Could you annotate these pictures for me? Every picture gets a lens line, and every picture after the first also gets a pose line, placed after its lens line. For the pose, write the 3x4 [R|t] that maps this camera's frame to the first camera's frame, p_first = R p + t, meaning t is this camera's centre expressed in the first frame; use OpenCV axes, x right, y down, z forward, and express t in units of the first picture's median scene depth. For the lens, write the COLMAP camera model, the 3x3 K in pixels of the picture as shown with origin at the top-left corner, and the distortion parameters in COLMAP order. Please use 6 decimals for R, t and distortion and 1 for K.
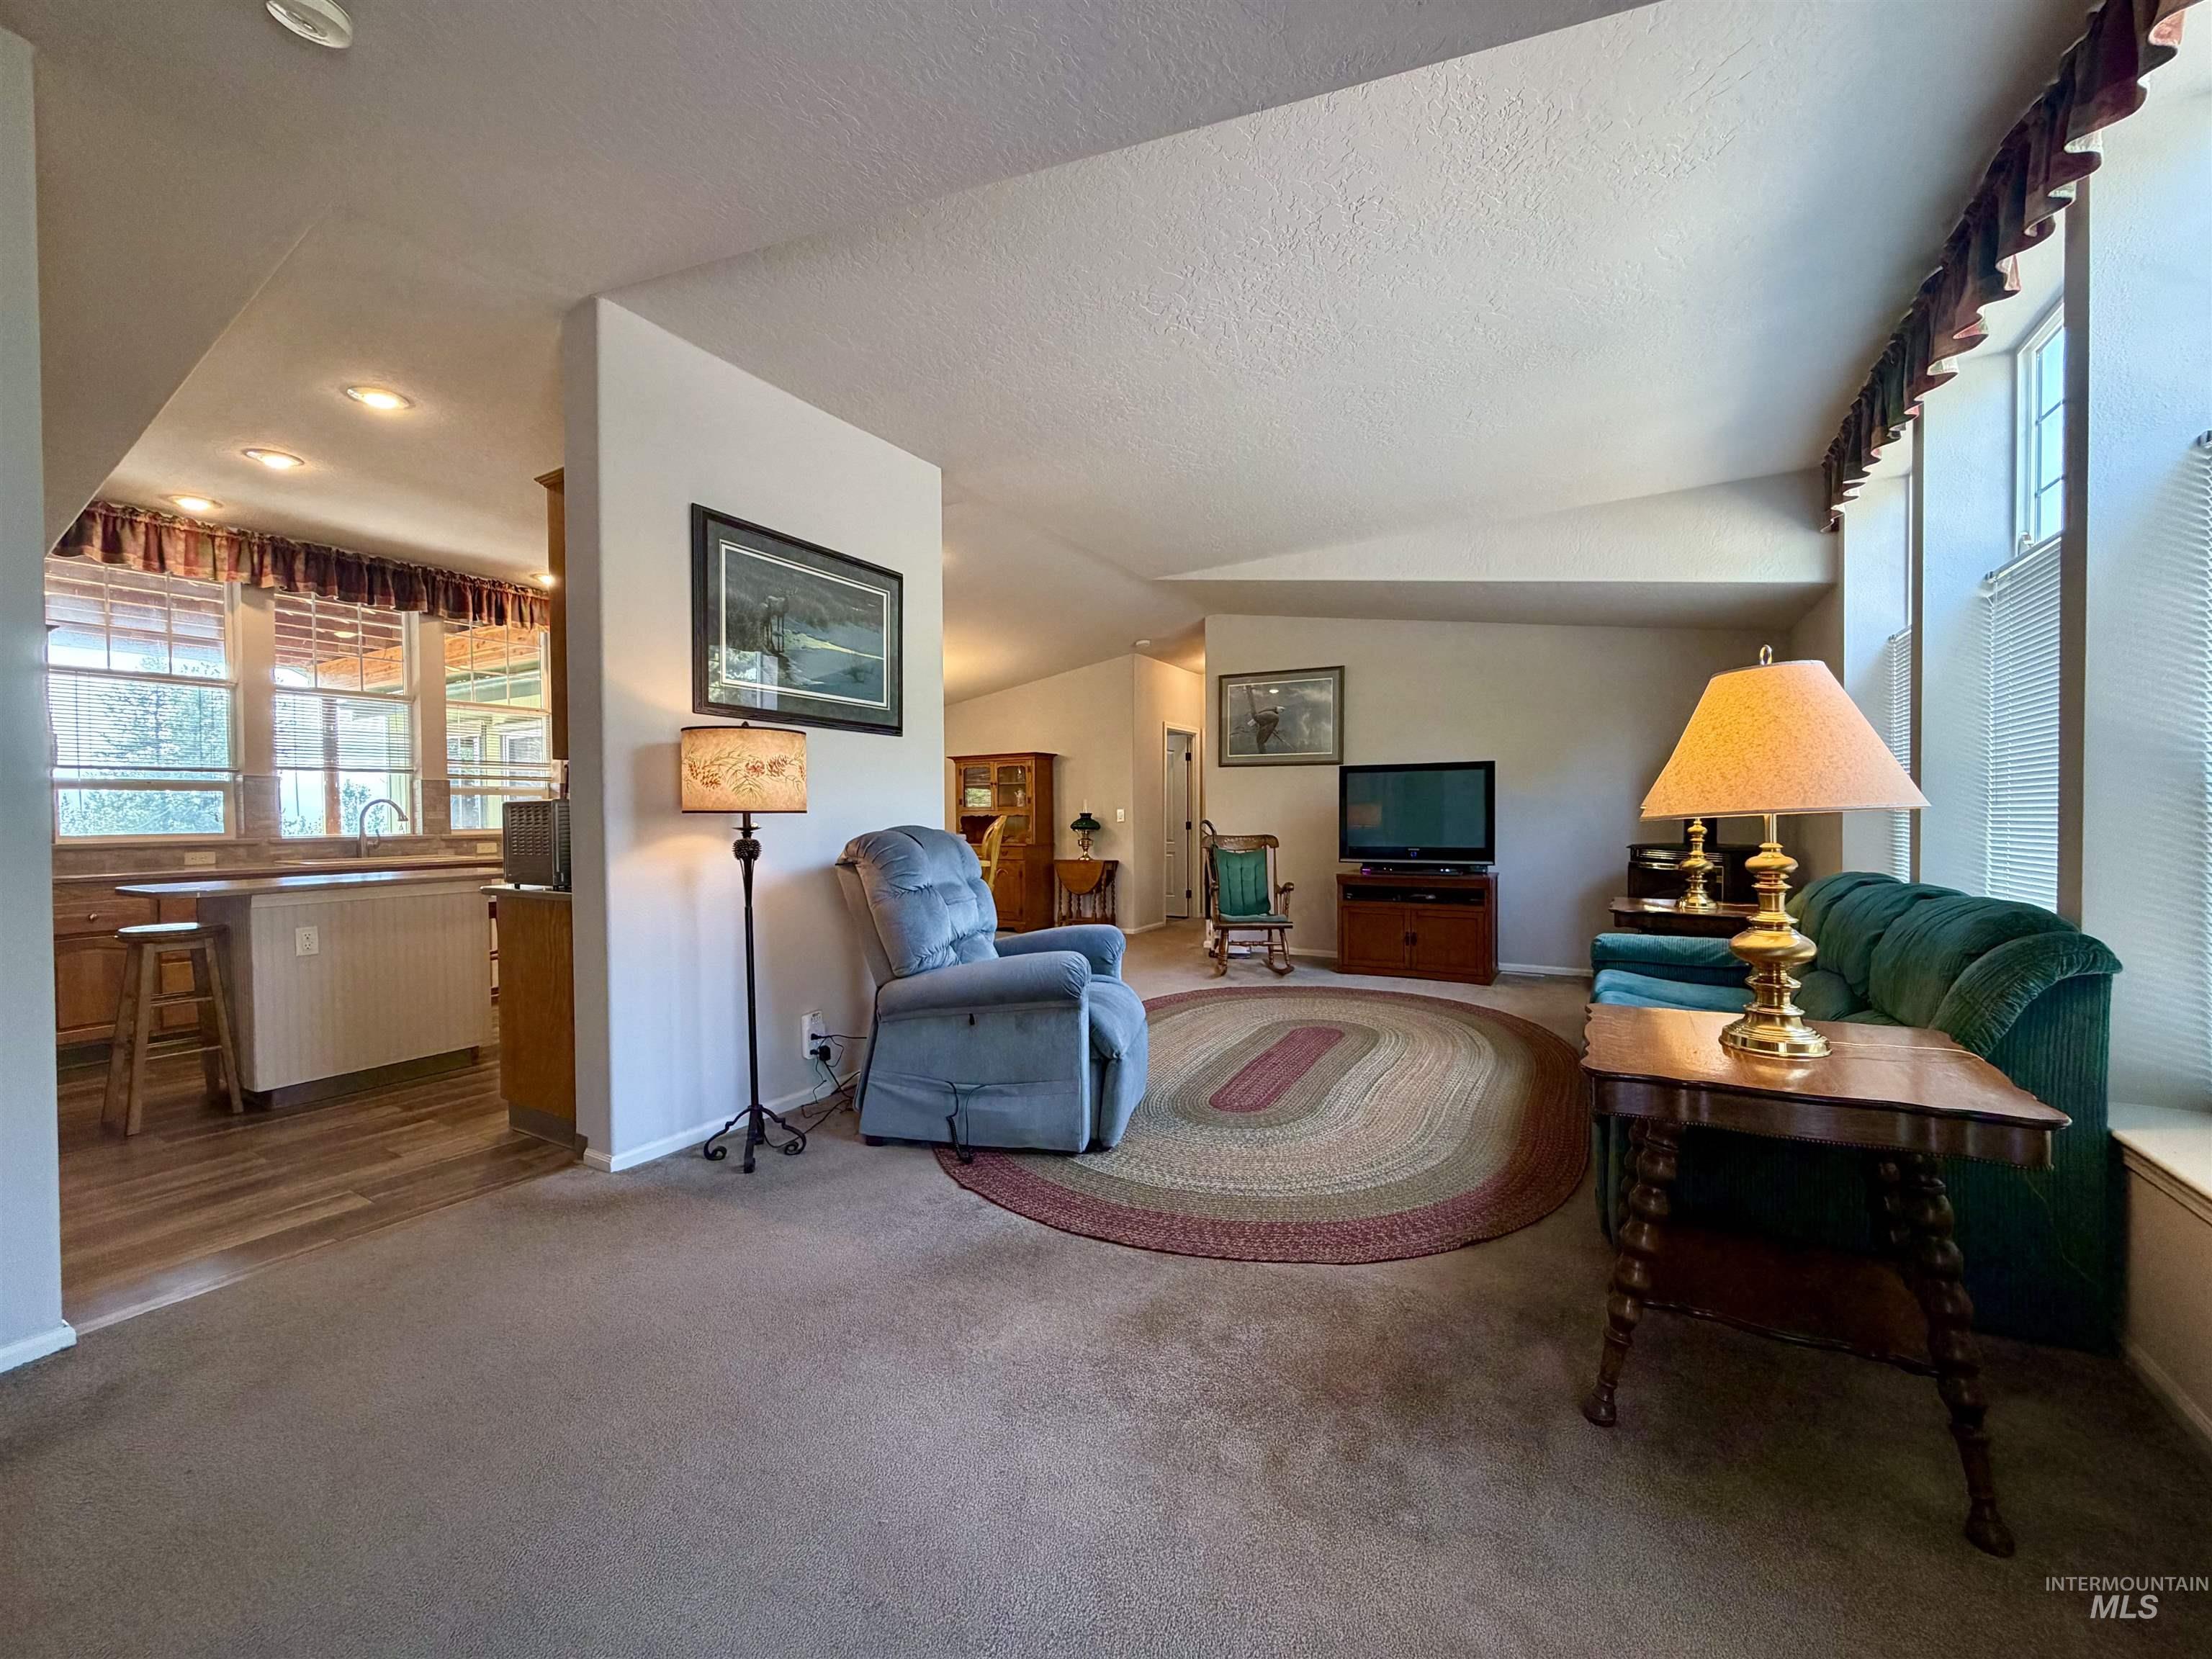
lens RADIAL K [[883.1, 0, 1102.4], [0, 883.1, 829.0], [0, 0, 1]] dist [0.003191, -0.000136]
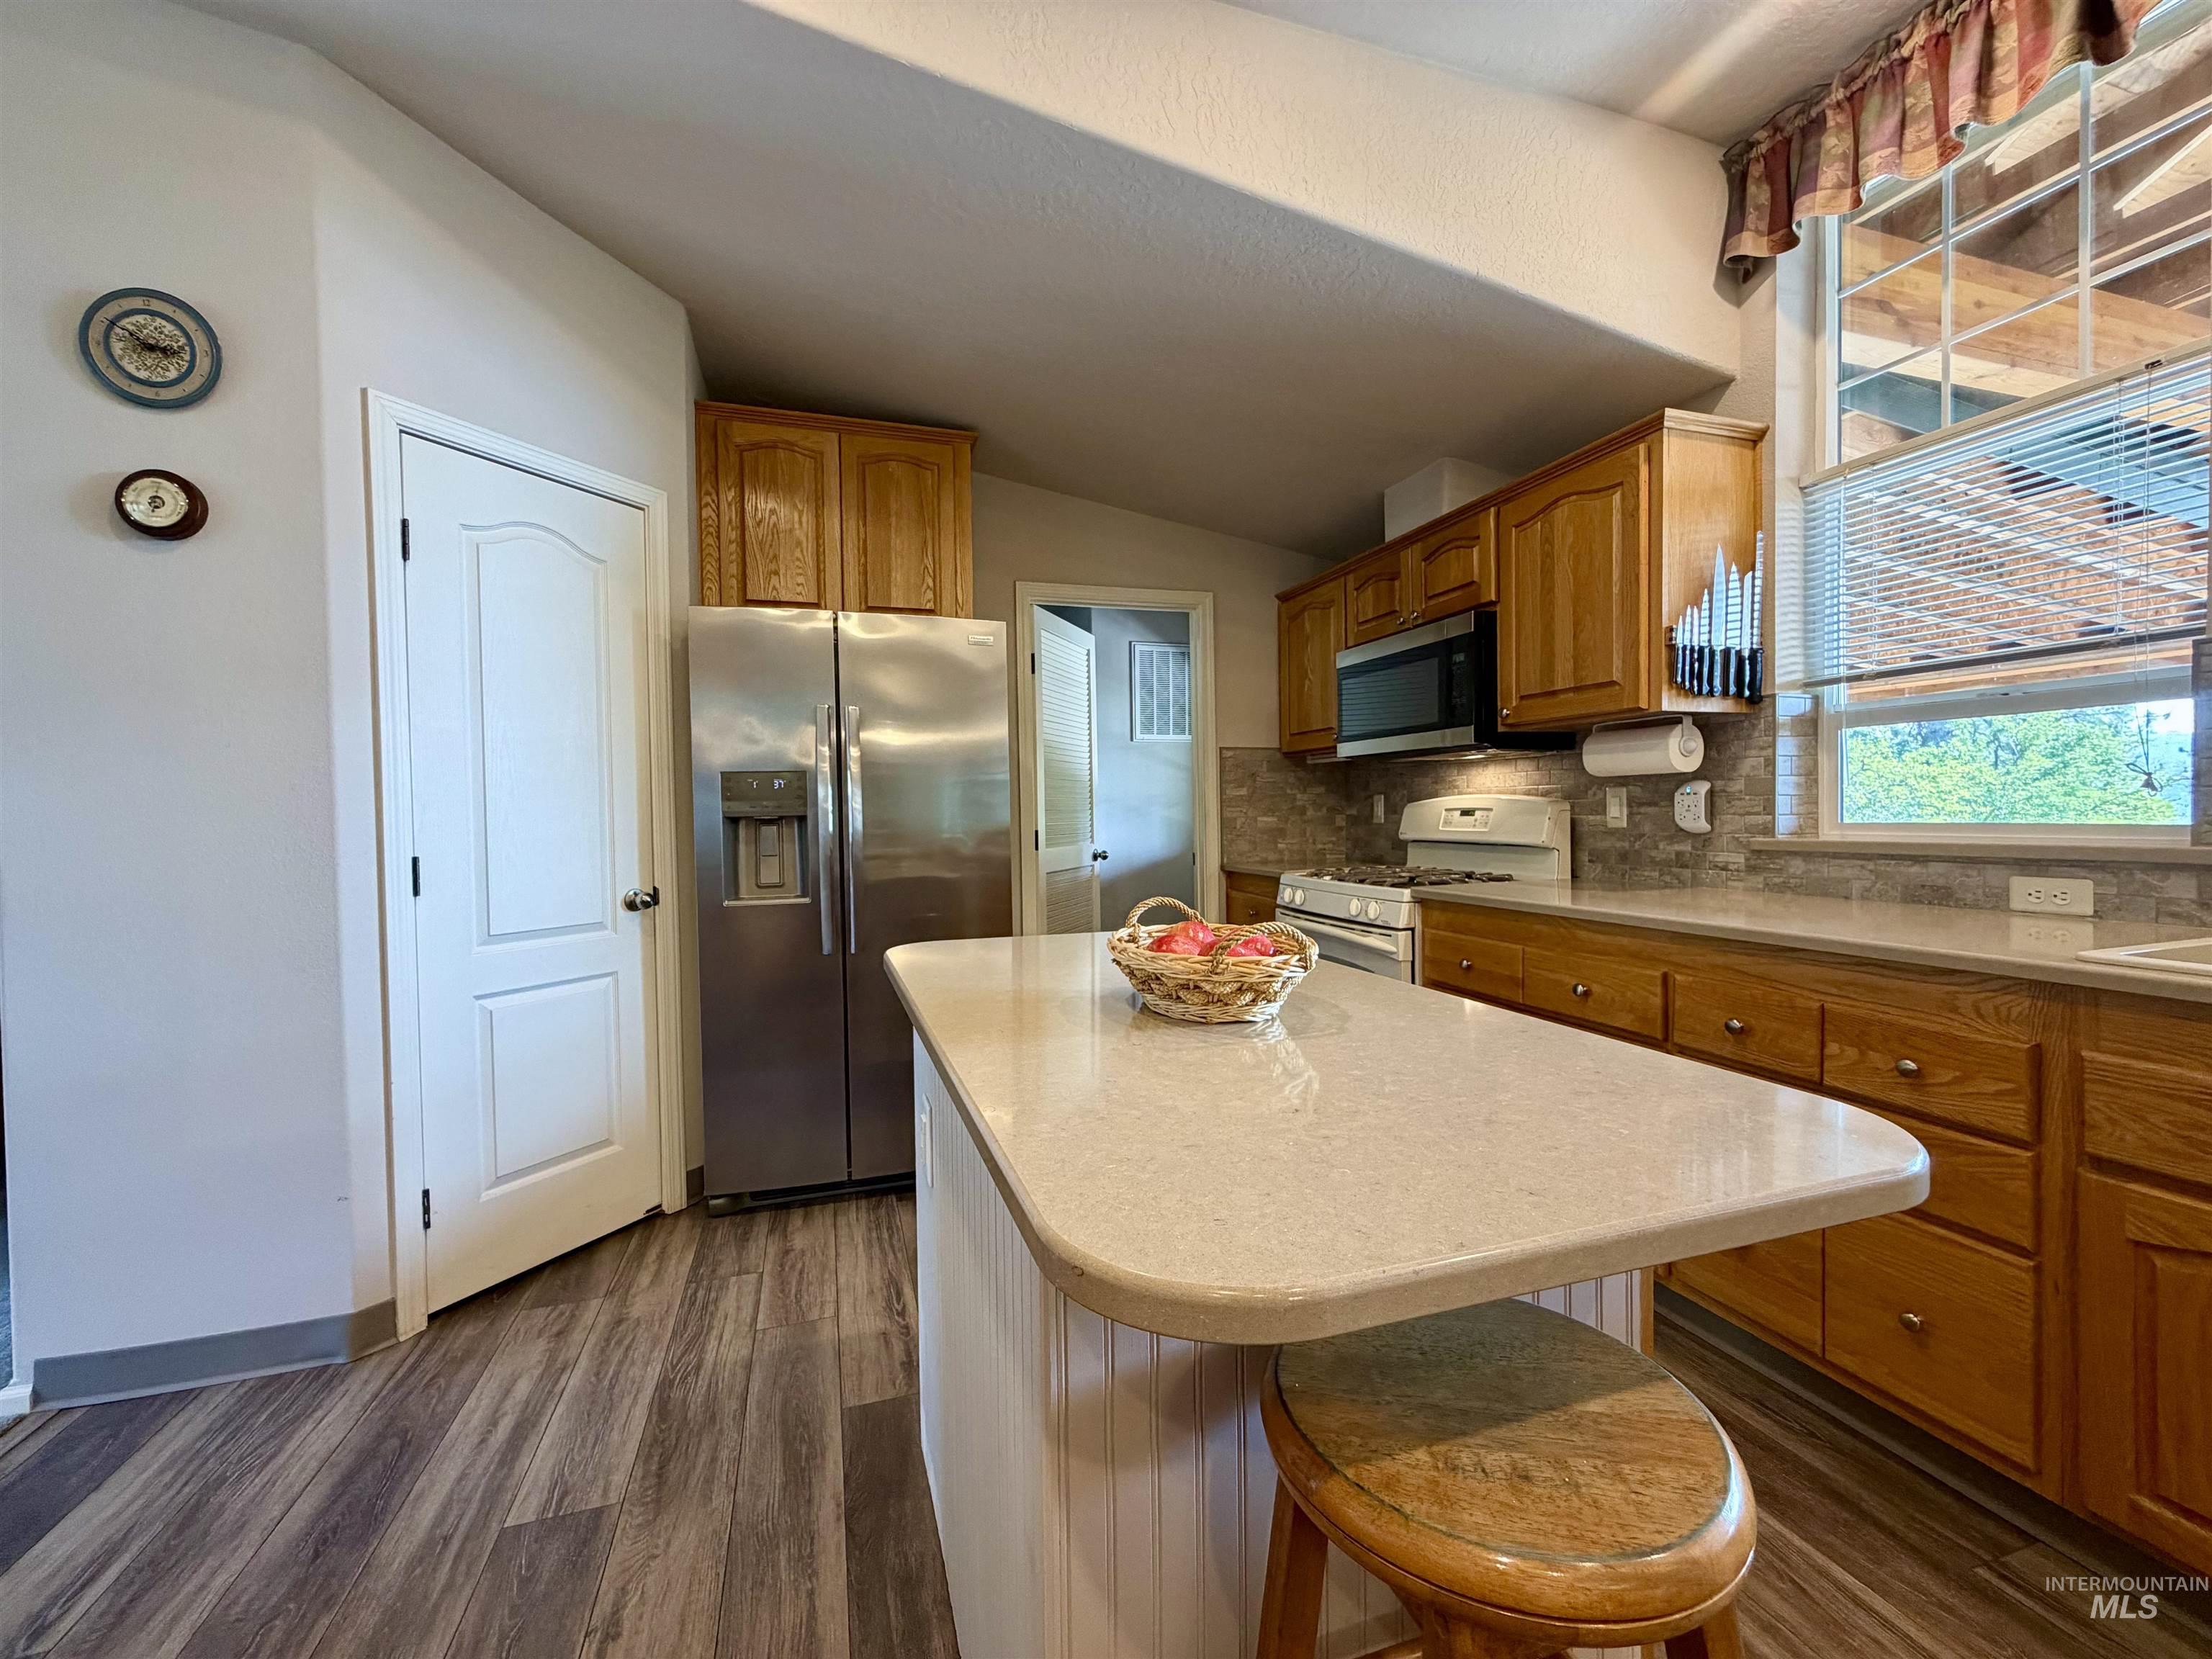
lens RADIAL K [[879.0, 0, 1098.7], [0, 879.0, 827.8], [0, 0, 1]] dist [-0.001607, 0.000312]
pose [[-0.667900, 0.031835, -0.743570, -0.388387], [0.006630, 0.999300, 0.036828, -0.007313], [0.744221, 0.019667, -0.667644, 0.733102]]
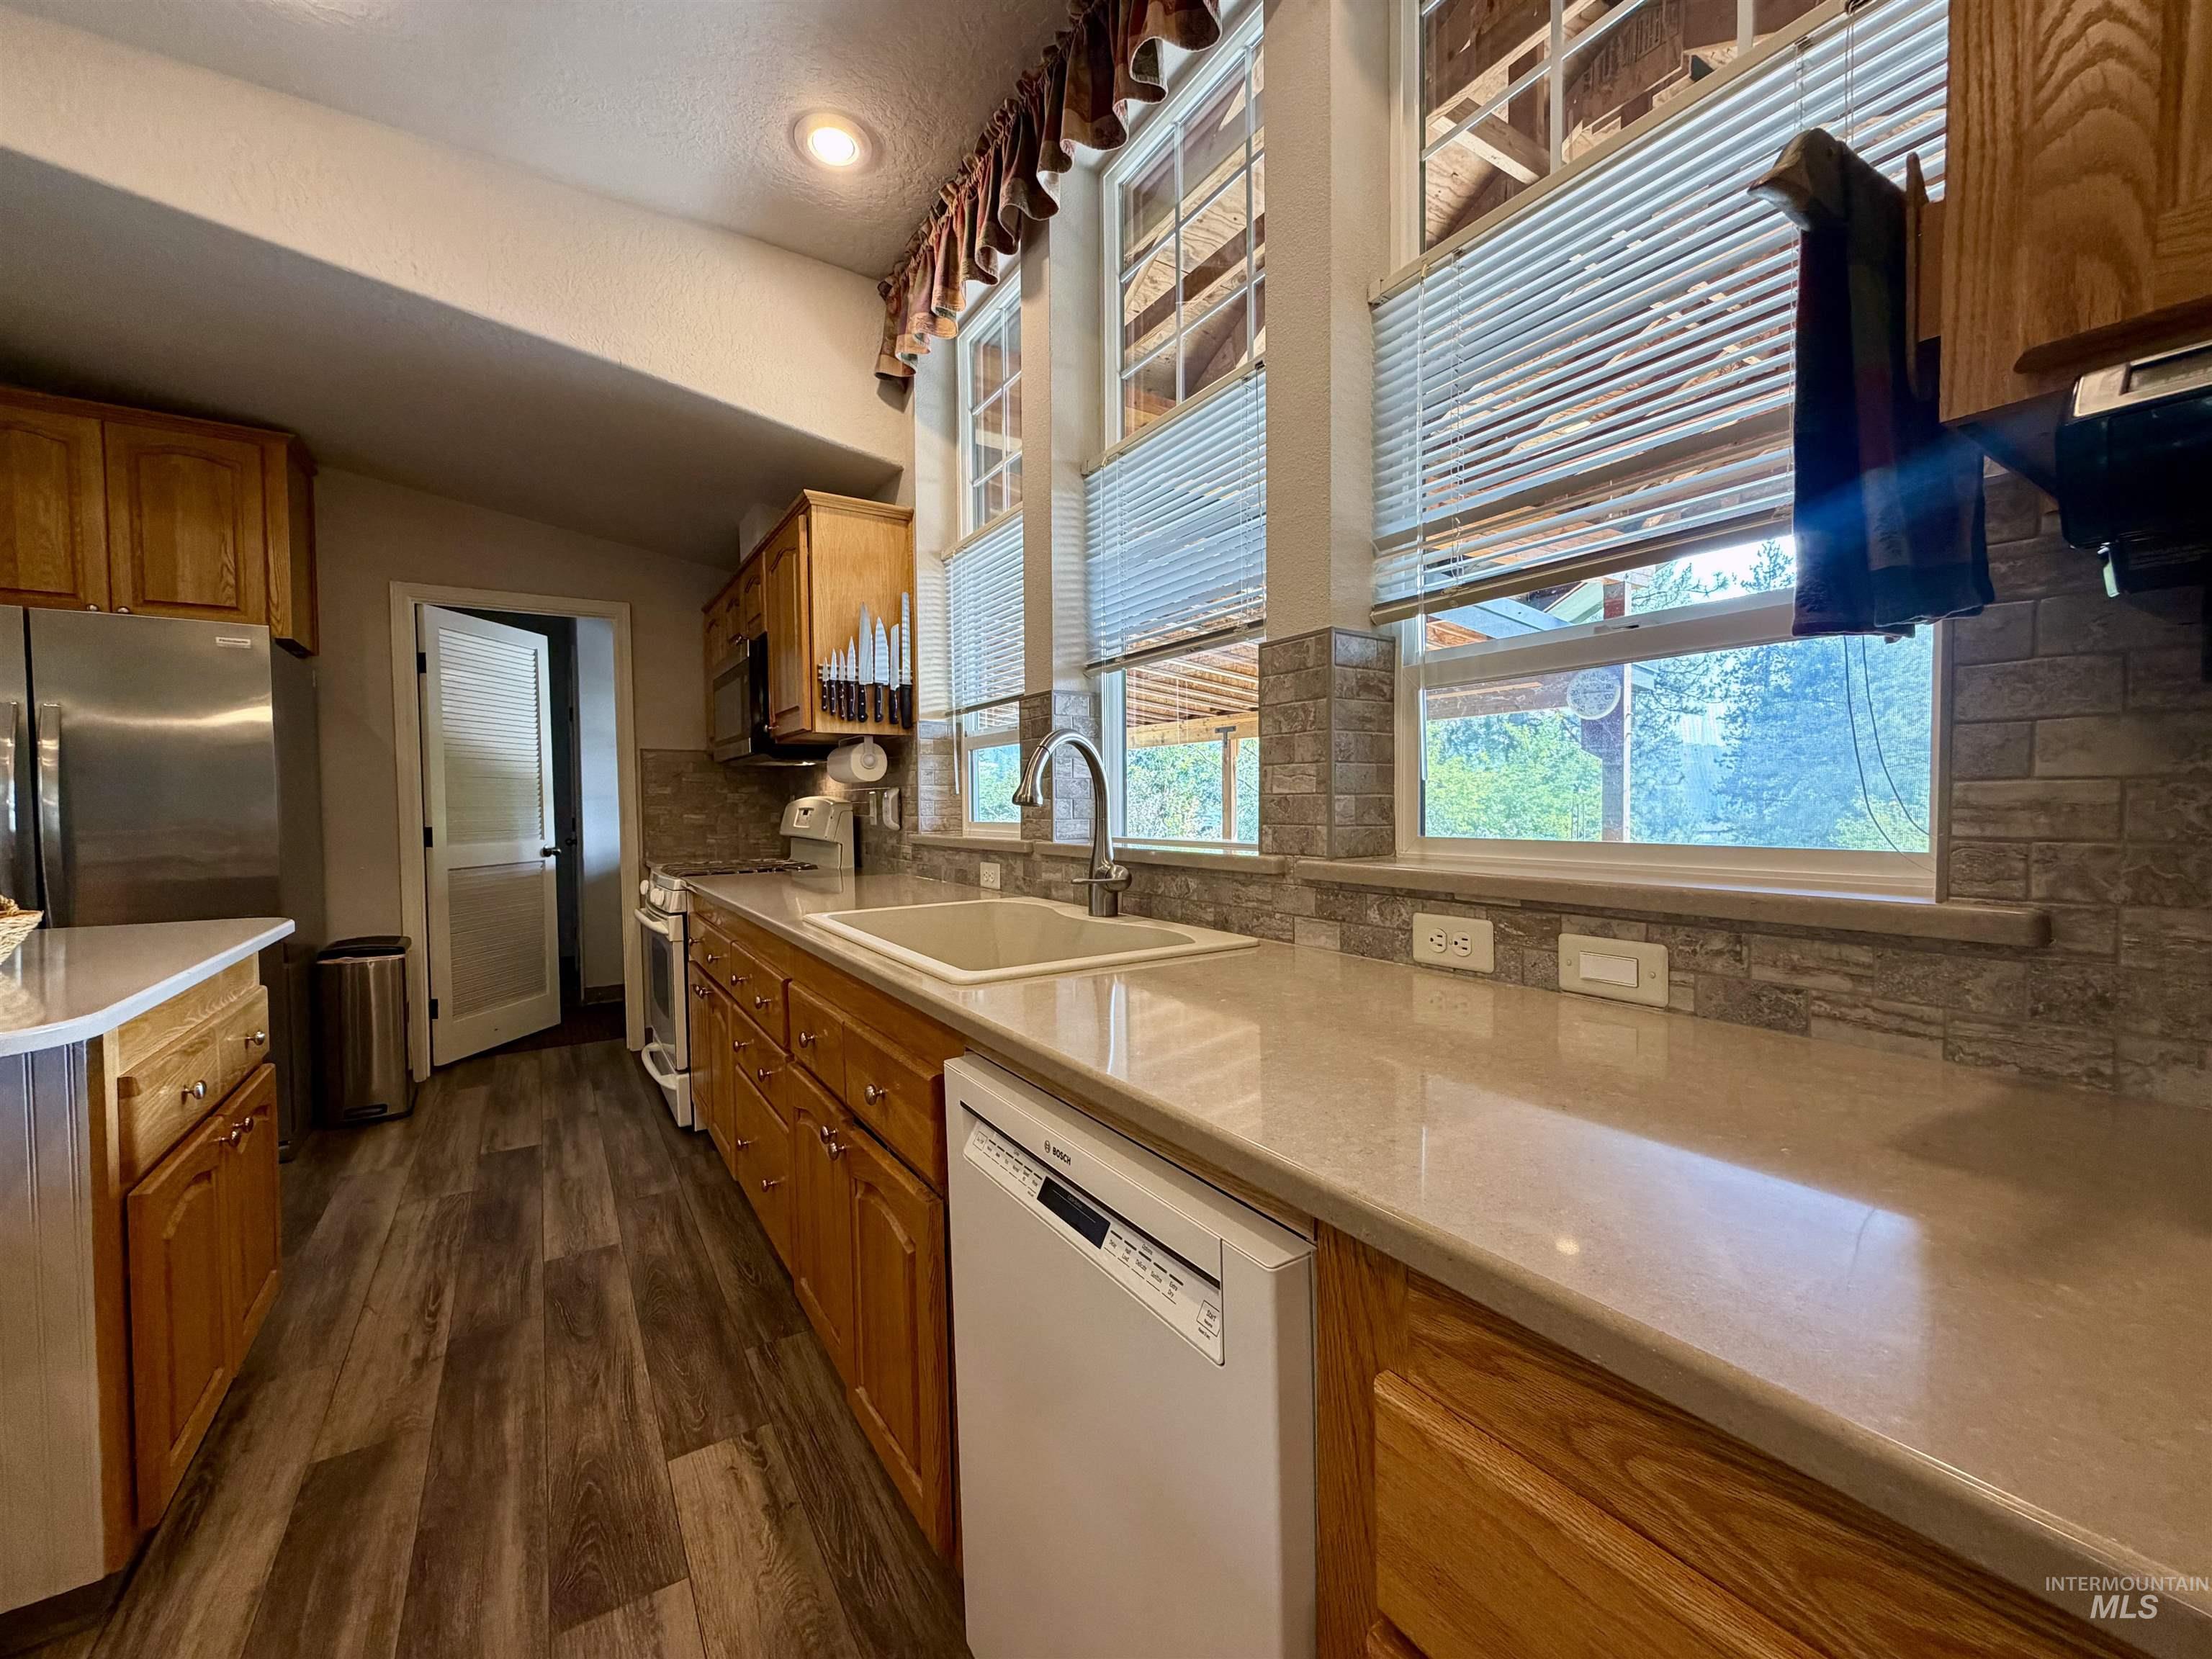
lens RADIAL K [[883.2, 0, 1096.0], [0, 883.2, 827.6], [0, 0, 1]] dist [0.000037, 0.000112]
pose [[-0.457367, 0.037742, -0.888477, -0.471000], [-0.003540, 0.999014, 0.044259, -0.011917], [0.889271, 0.023388, -0.456783, 0.984588]]
